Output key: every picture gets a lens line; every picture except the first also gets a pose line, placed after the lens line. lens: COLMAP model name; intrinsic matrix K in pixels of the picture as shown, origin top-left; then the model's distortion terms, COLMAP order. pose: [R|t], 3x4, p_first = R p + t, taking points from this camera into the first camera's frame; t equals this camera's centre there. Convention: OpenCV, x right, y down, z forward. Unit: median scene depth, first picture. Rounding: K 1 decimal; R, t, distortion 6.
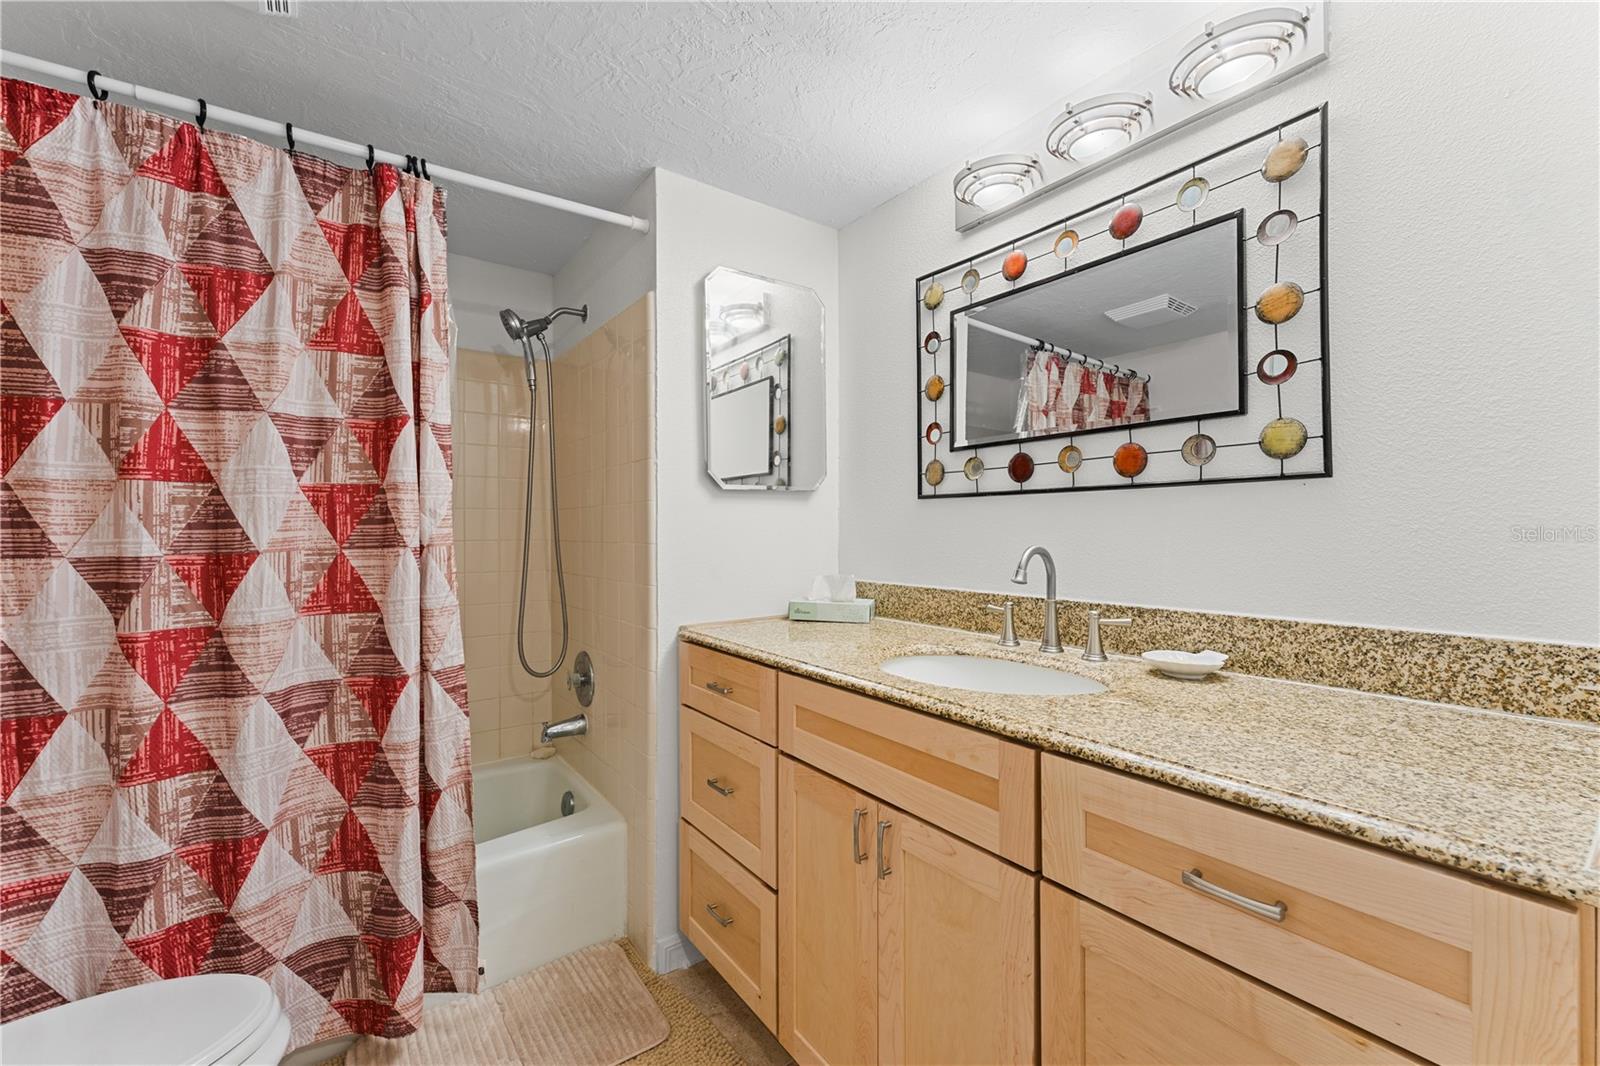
lens RADIAL K [[643.4, 0, 764.5], [0, 643.4, 532.5], [0, 0, 1]] dist [0.003120, -0.000643]
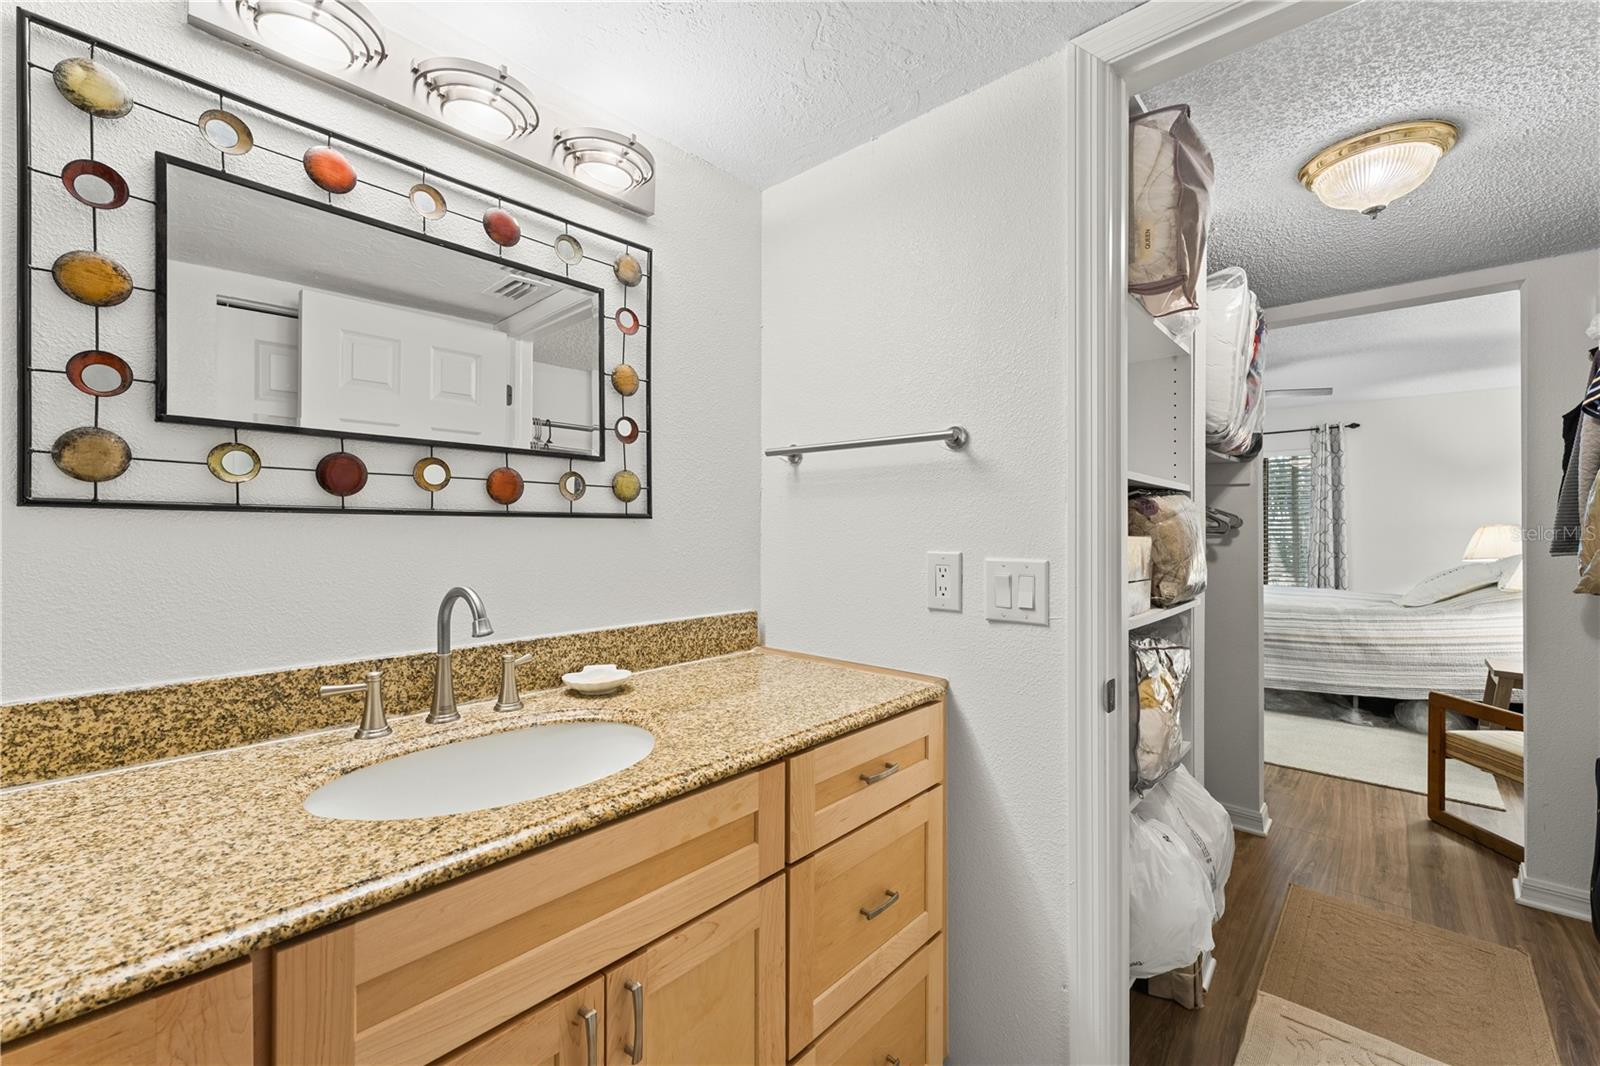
lens RADIAL K [[643.4, 0, 838.4], [0, 643.4, 532.4], [0, 0, 1]] dist [0.003120, -0.000643]
pose [[-0.257605, 0.000730, 0.966250, -0.525839], [0.001918, 0.999998, -0.000244, -0.050258], [-0.966248, 0.001790, -0.257606, 0.888694]]
